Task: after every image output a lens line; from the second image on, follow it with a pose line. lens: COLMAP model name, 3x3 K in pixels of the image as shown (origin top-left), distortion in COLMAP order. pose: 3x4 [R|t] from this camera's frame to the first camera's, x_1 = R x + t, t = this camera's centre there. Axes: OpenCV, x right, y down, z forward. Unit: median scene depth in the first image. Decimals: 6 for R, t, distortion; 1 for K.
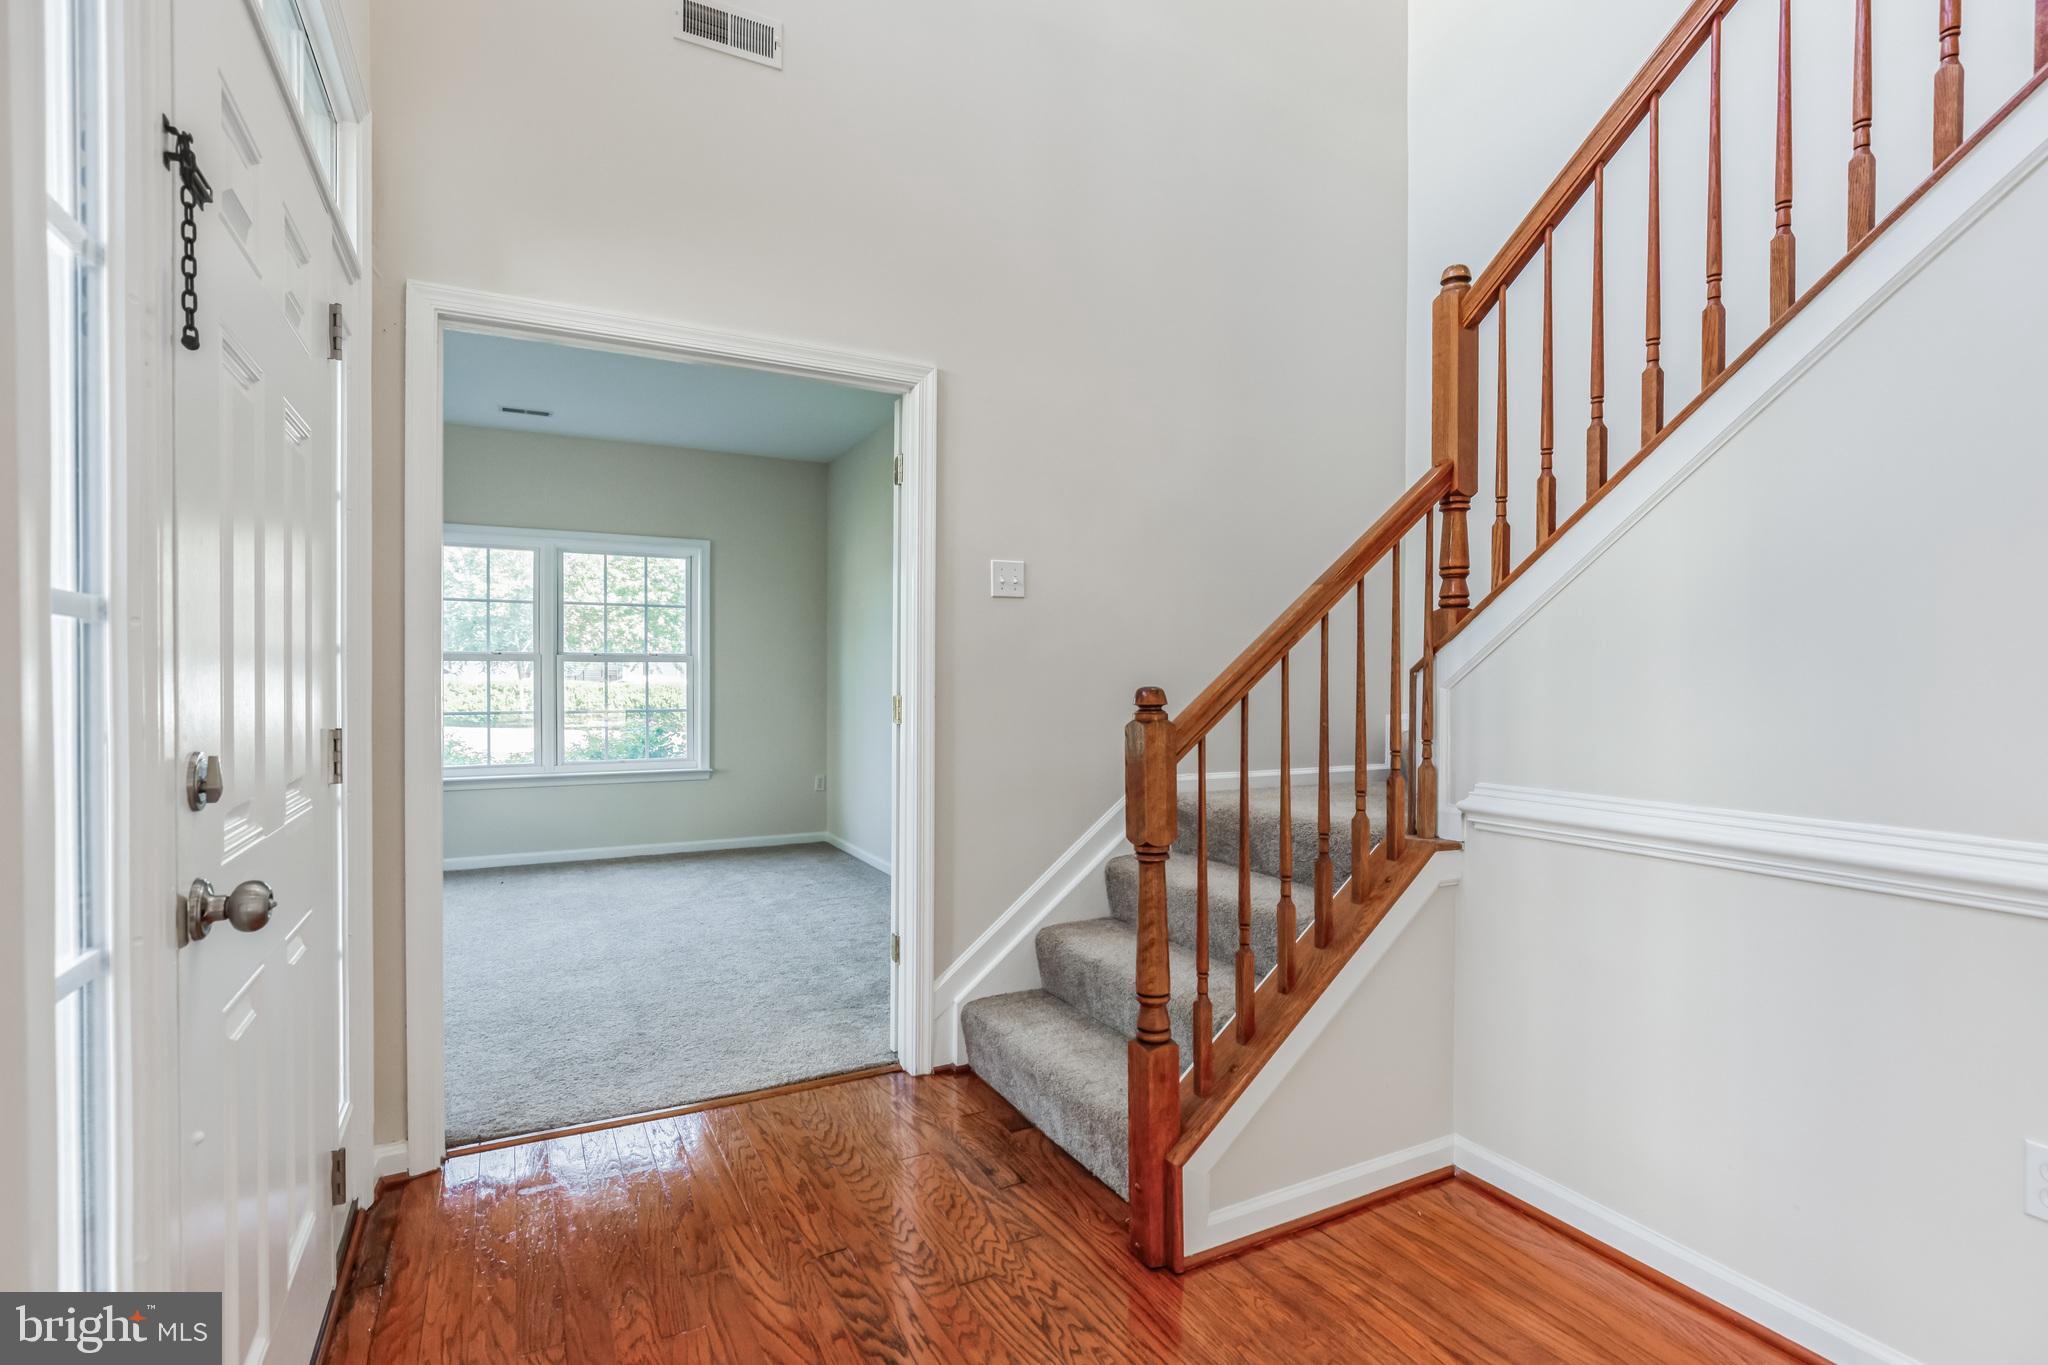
lens RADIAL K [[994.2, 0, 1054.5], [0, 994.2, 688.2], [0, 0, 1]] dist [-0.001017, -0.000105]
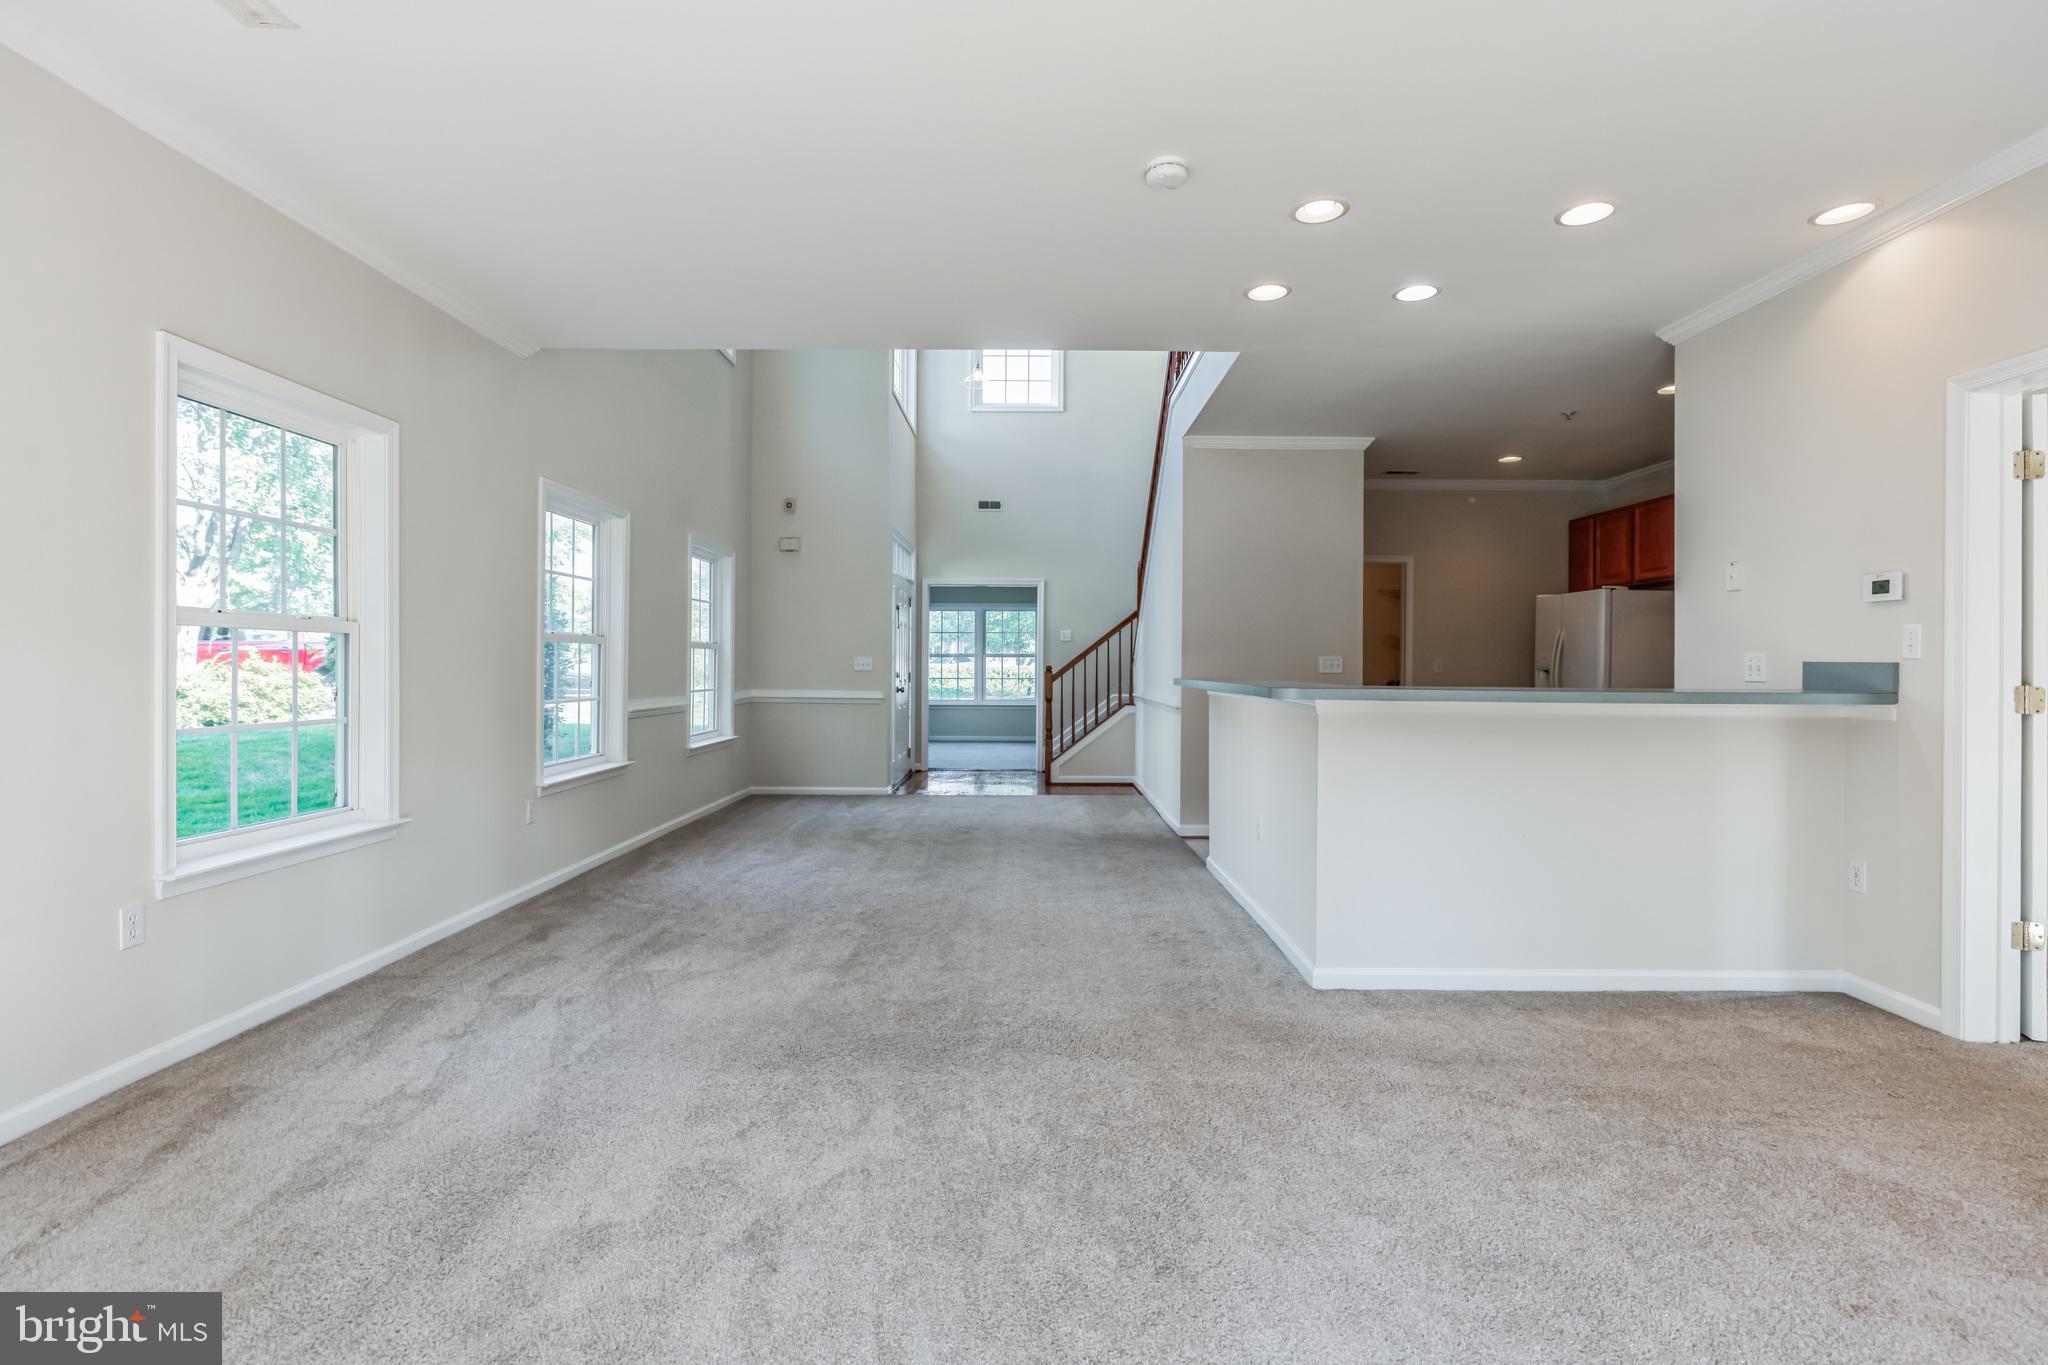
lens RADIAL K [[949.7, 0, 990.0], [0, 949.7, 666.0], [0, 0, 1]] dist [-0.014771, 0.004872]
pose [[0.859431, 0.001204, -0.511251, 0.698024], [-0.005689, 0.999958, -0.007209, 0.011444], [0.511221, 0.009104, 0.859401, -0.980242]]
